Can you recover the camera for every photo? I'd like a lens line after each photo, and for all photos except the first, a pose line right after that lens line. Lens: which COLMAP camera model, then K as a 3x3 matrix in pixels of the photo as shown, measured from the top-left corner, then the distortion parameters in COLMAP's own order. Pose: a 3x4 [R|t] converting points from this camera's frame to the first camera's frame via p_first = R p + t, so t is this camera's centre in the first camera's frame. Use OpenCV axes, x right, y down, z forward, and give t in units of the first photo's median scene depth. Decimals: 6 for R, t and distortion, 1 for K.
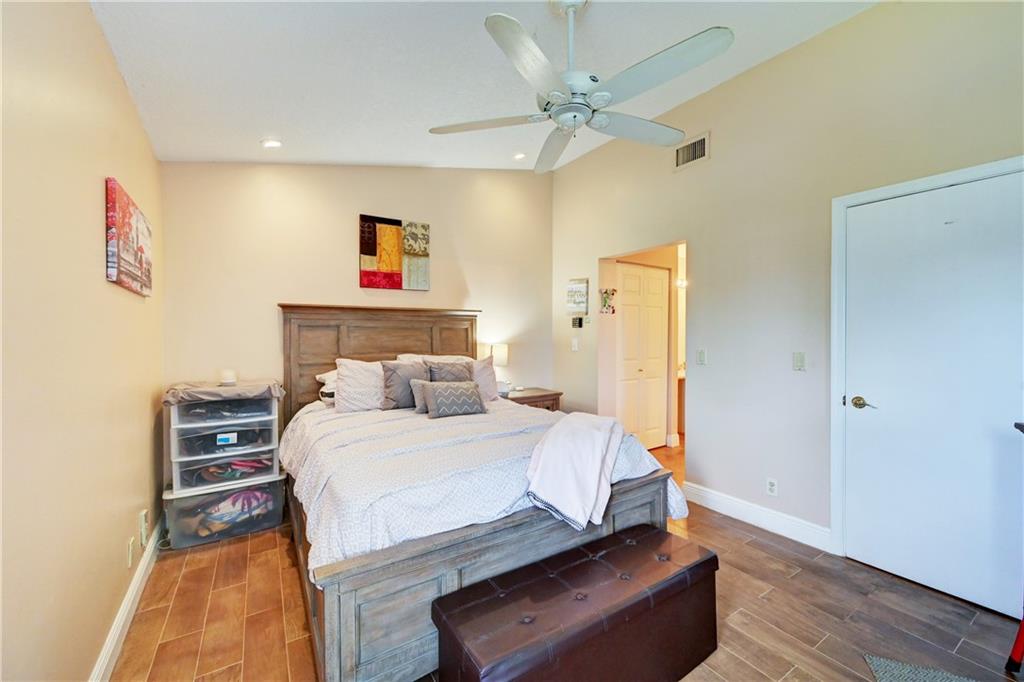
lens RADIAL K [[403.2, 0, 512.6], [0, 403.2, 338.2], [0, 0, 1]] dist [0.000276, 0.000066]
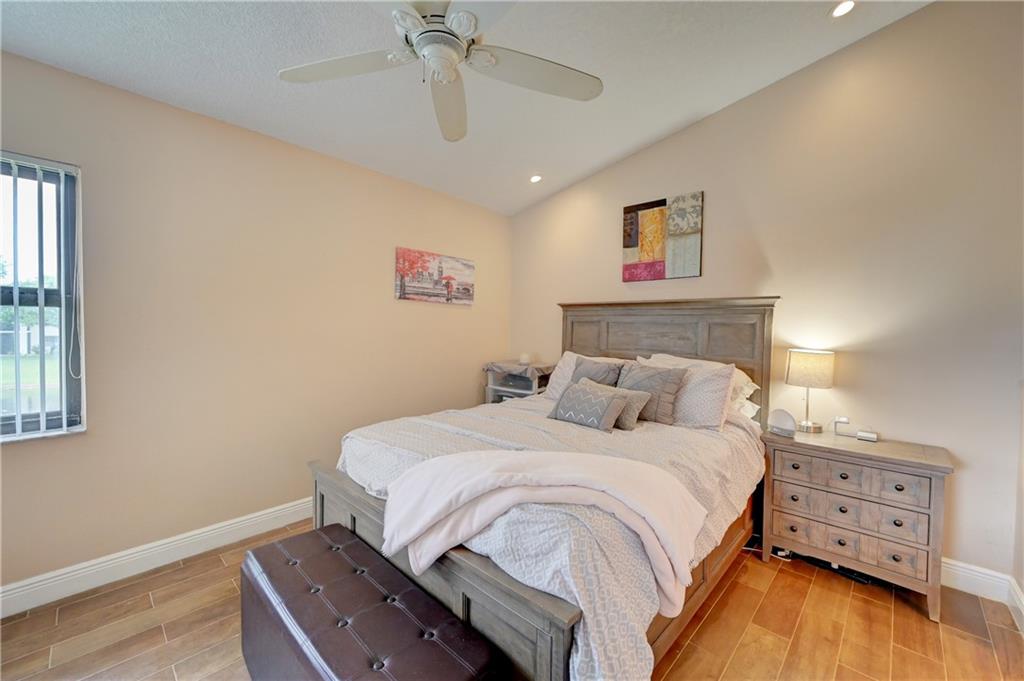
lens RADIAL K [[403.2, 0, 512.6], [0, 403.2, 337.7], [0, 0, 1]] dist [0.000276, 0.000066]
pose [[0.250665, 0.030391, -0.967597, 0.492490], [-0.029301, 0.999287, 0.023795, -0.006379], [0.967630, 0.022387, 0.251377, 0.481592]]
